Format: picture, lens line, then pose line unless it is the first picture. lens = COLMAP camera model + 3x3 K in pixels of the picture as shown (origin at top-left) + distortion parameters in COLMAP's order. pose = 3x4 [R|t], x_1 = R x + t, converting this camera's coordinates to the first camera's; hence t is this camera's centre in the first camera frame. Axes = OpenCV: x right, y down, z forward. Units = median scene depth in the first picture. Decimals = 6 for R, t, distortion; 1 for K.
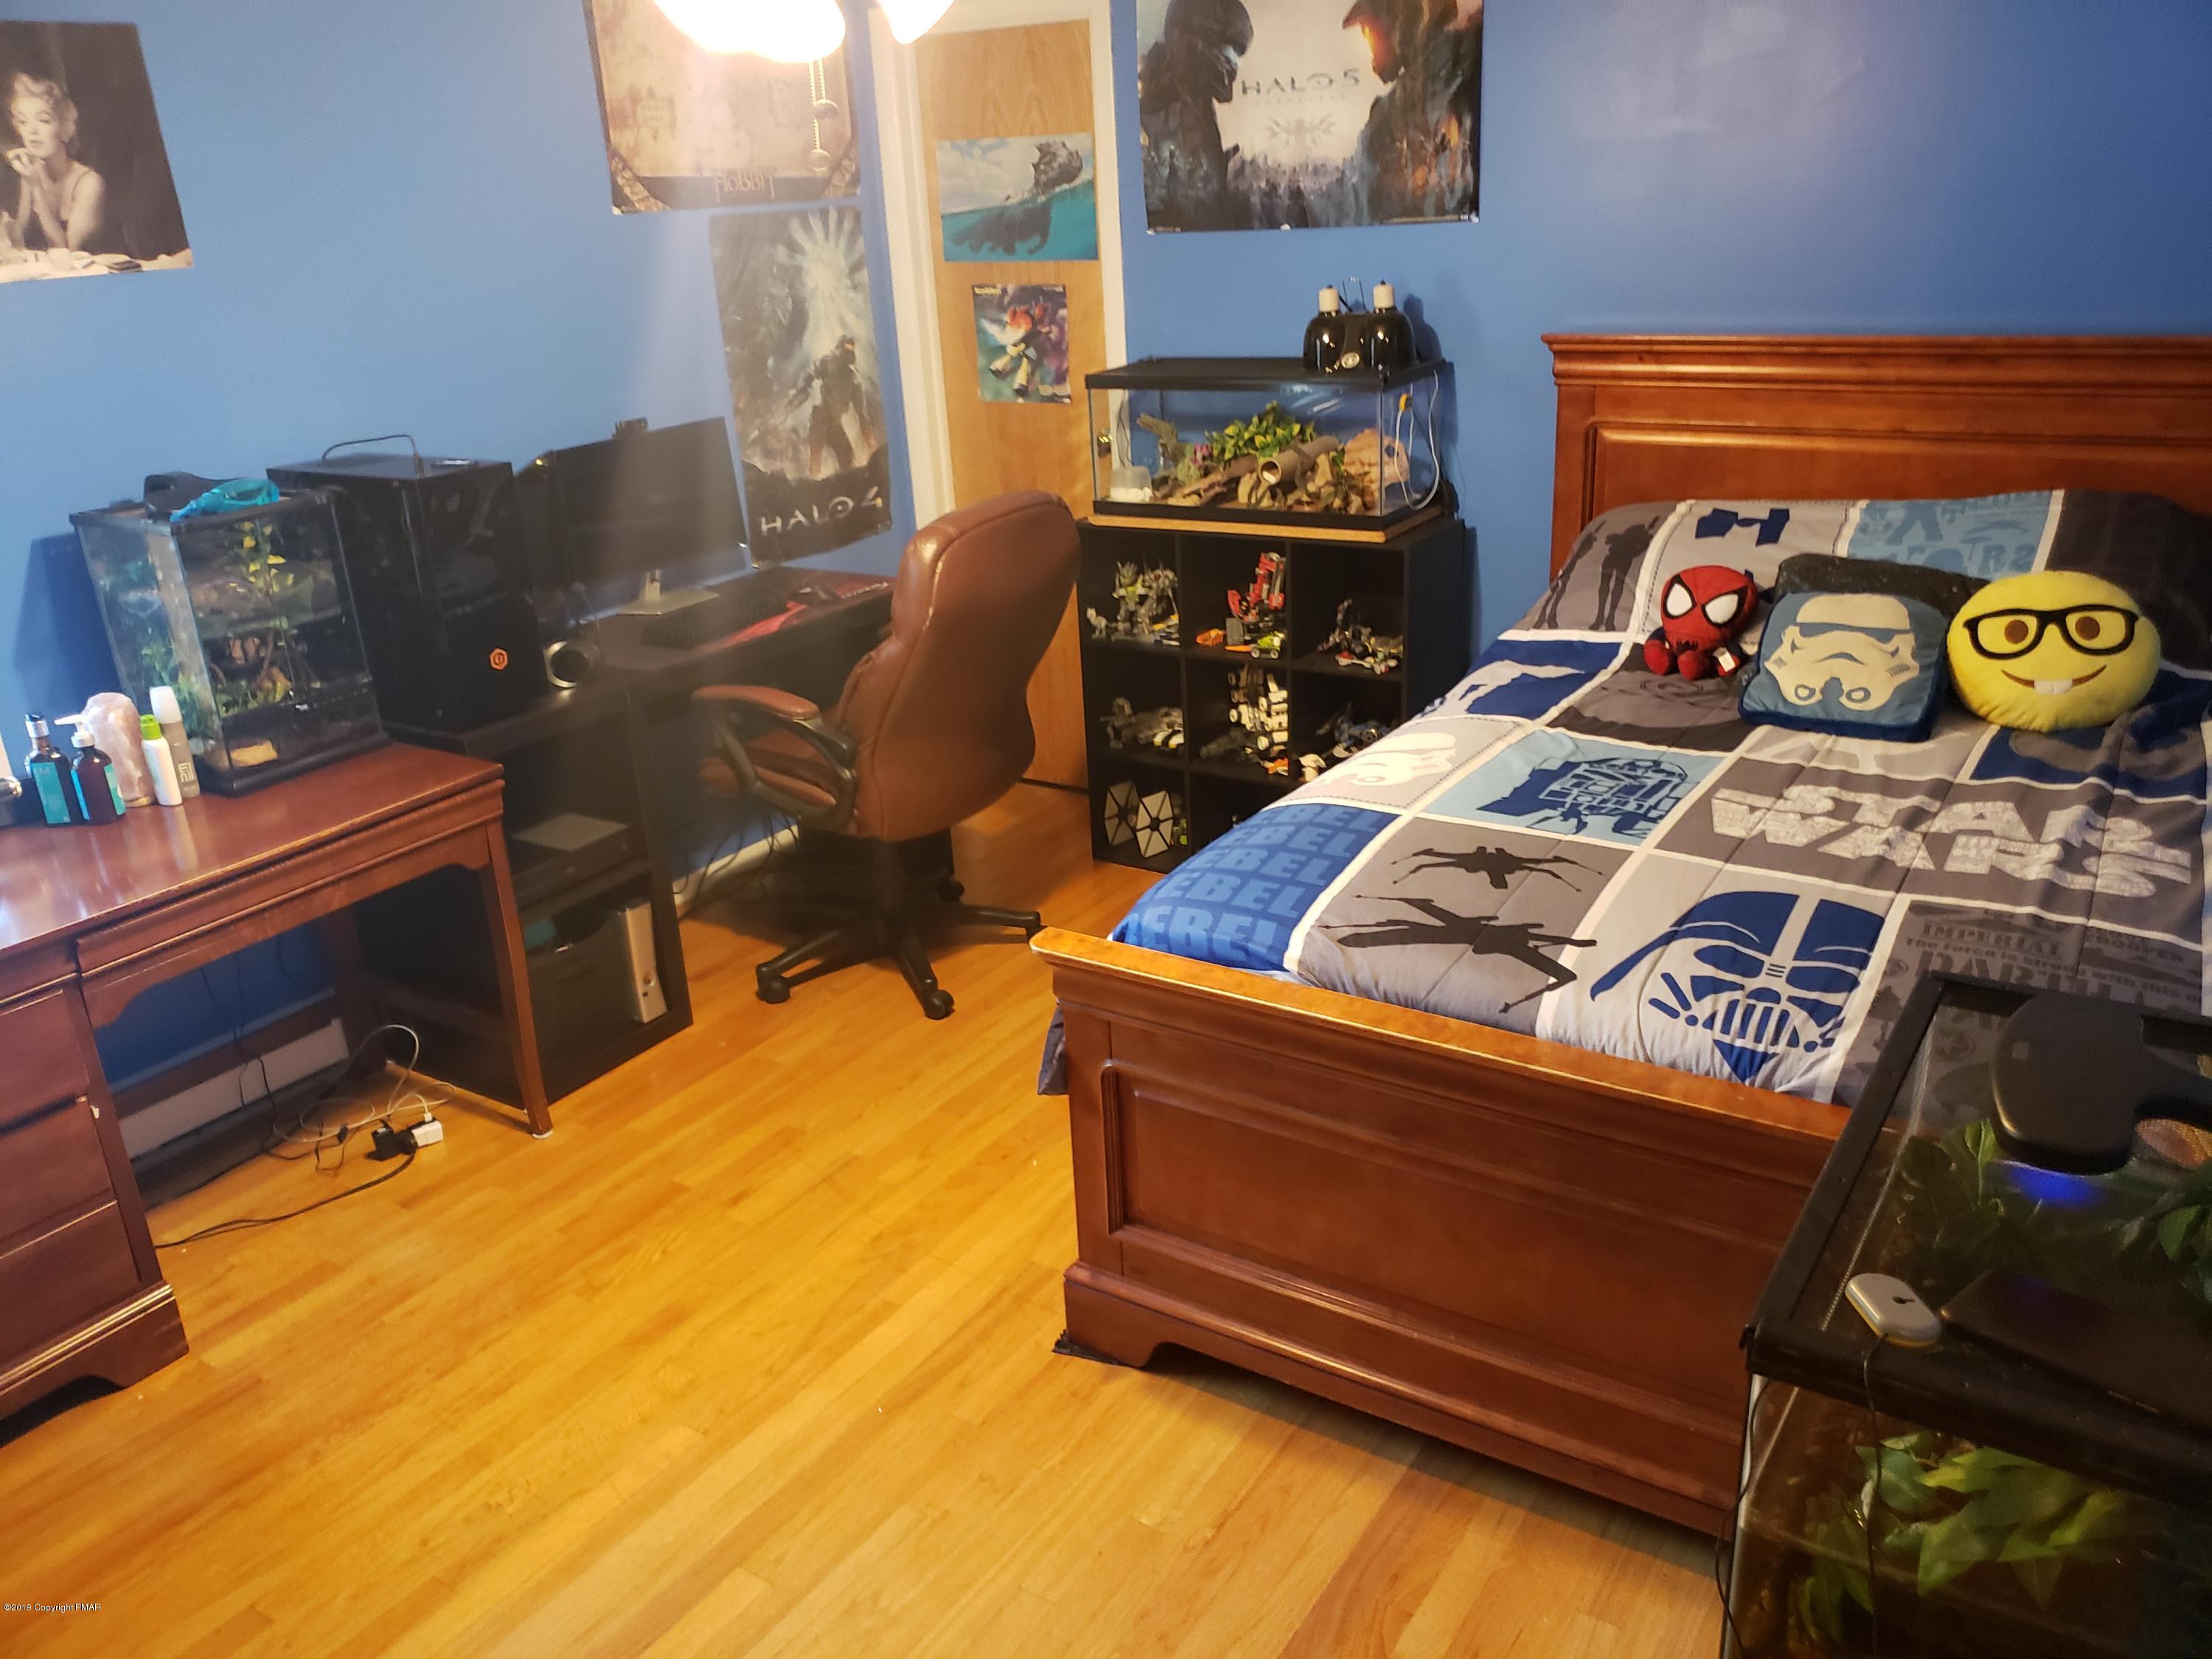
lens RADIAL K [[1726.5, 0, 1106.0], [0, 1726.5, 829.5], [0, 0, 1]] dist [0.089888, -0.176549]
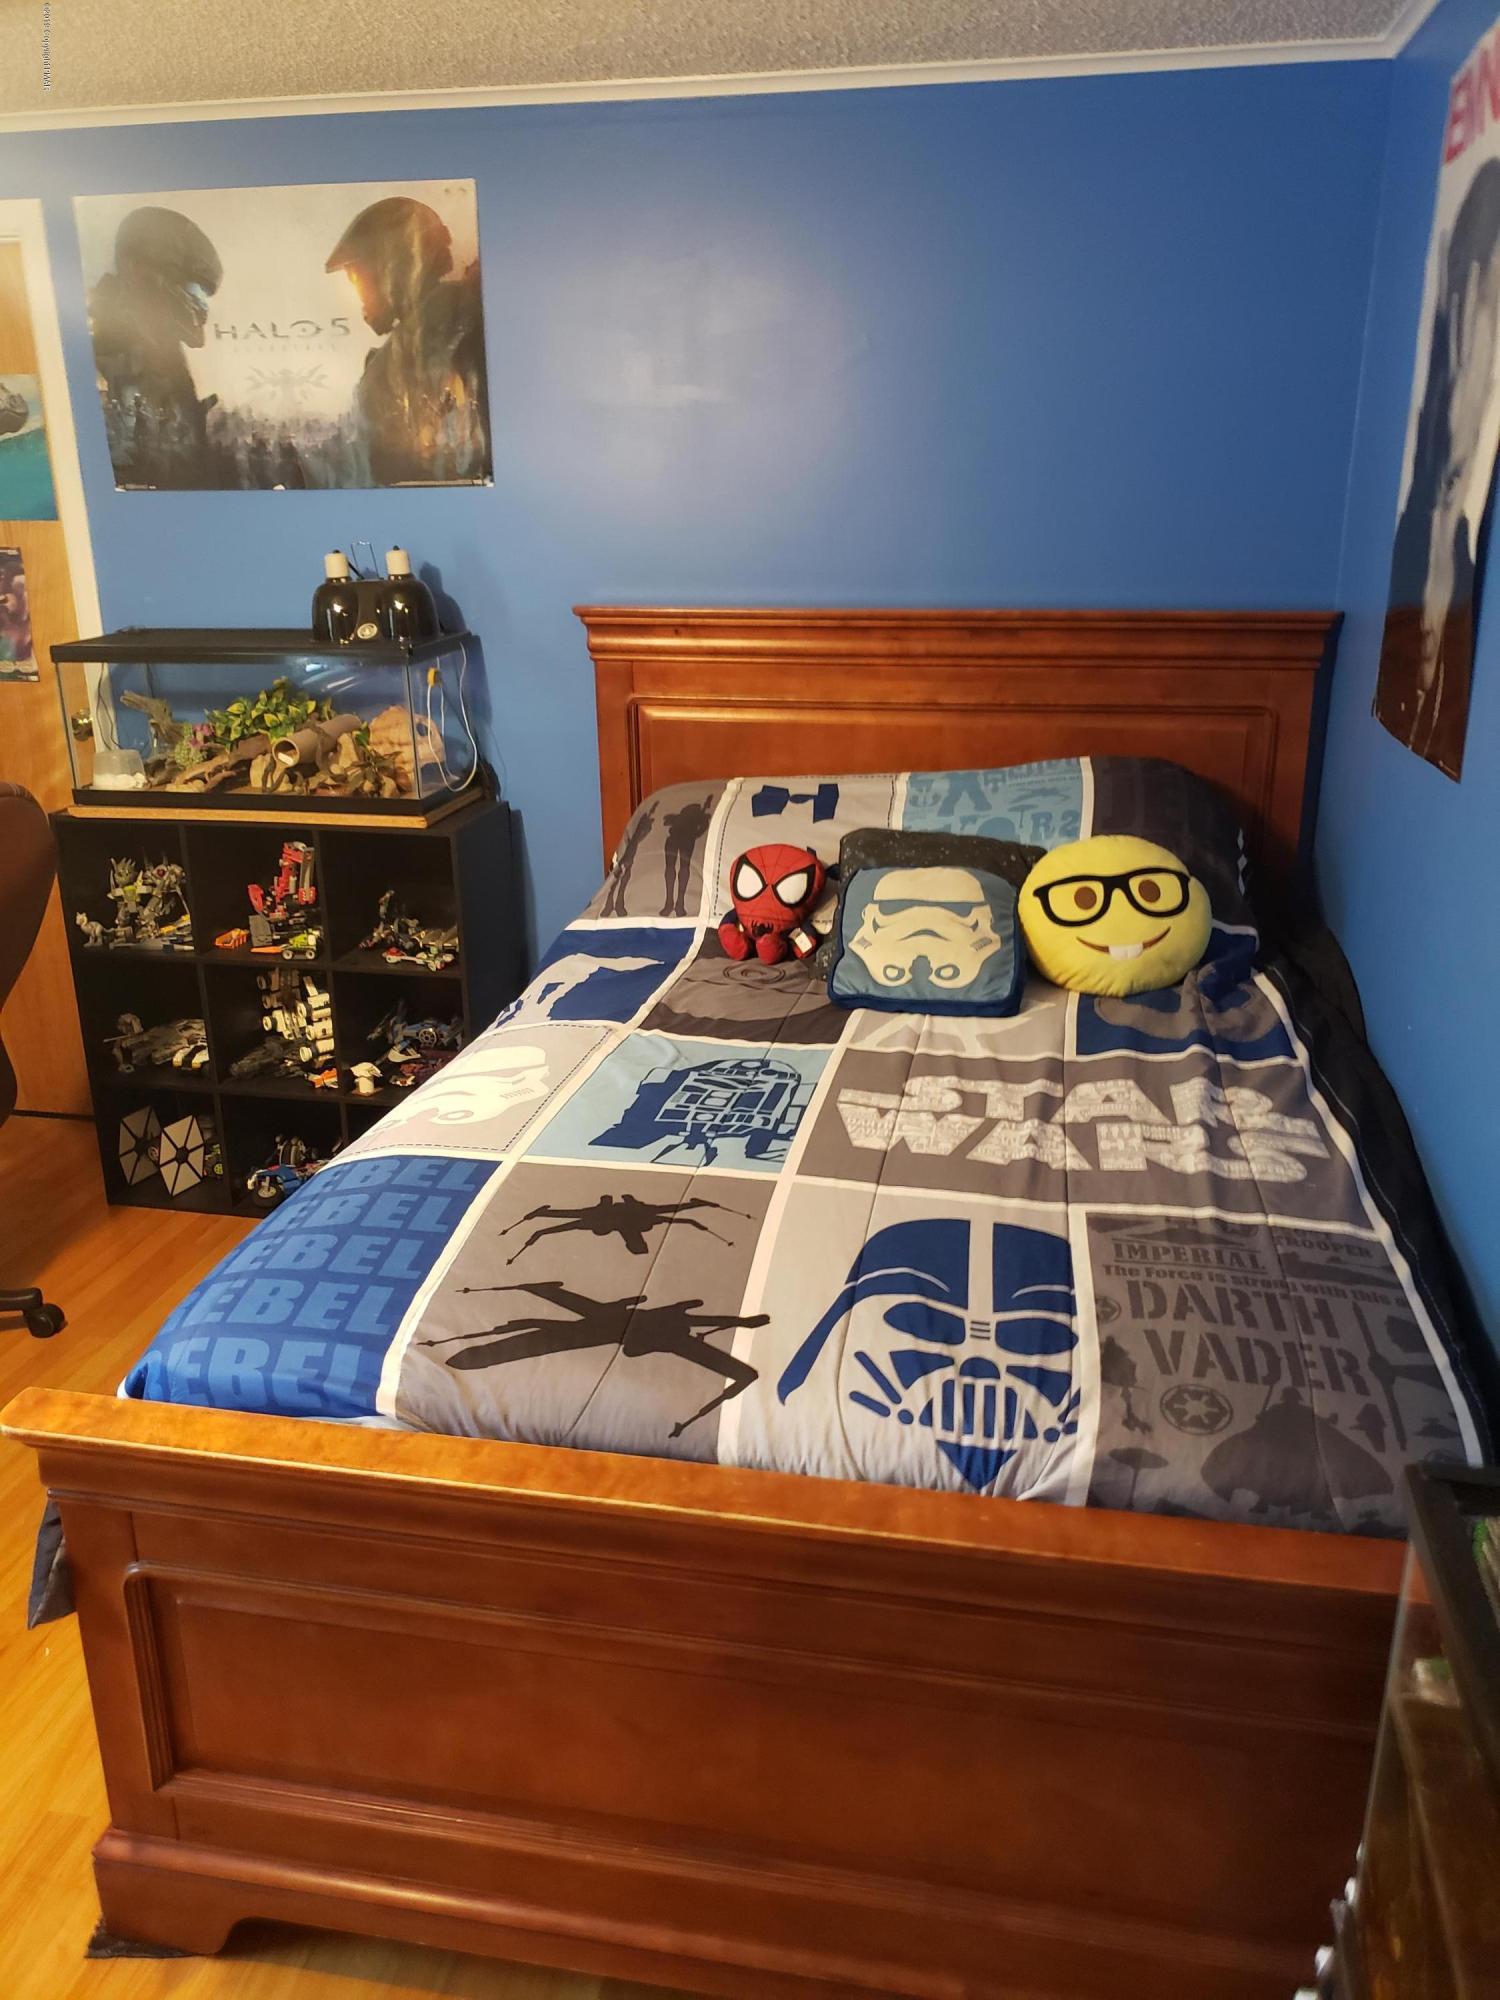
lens RADIAL K [[1561.0, 0, 780.9], [0, 1561.0, 978.7], [0, 0, 1]] dist [0.089888, -0.176549]
pose [[0.920803, -0.075909, 0.382570, 0.013290], [0.098478, 0.994346, -0.039729, -0.044225], [-0.377391, 0.074258, 0.923072, 0.217017]]
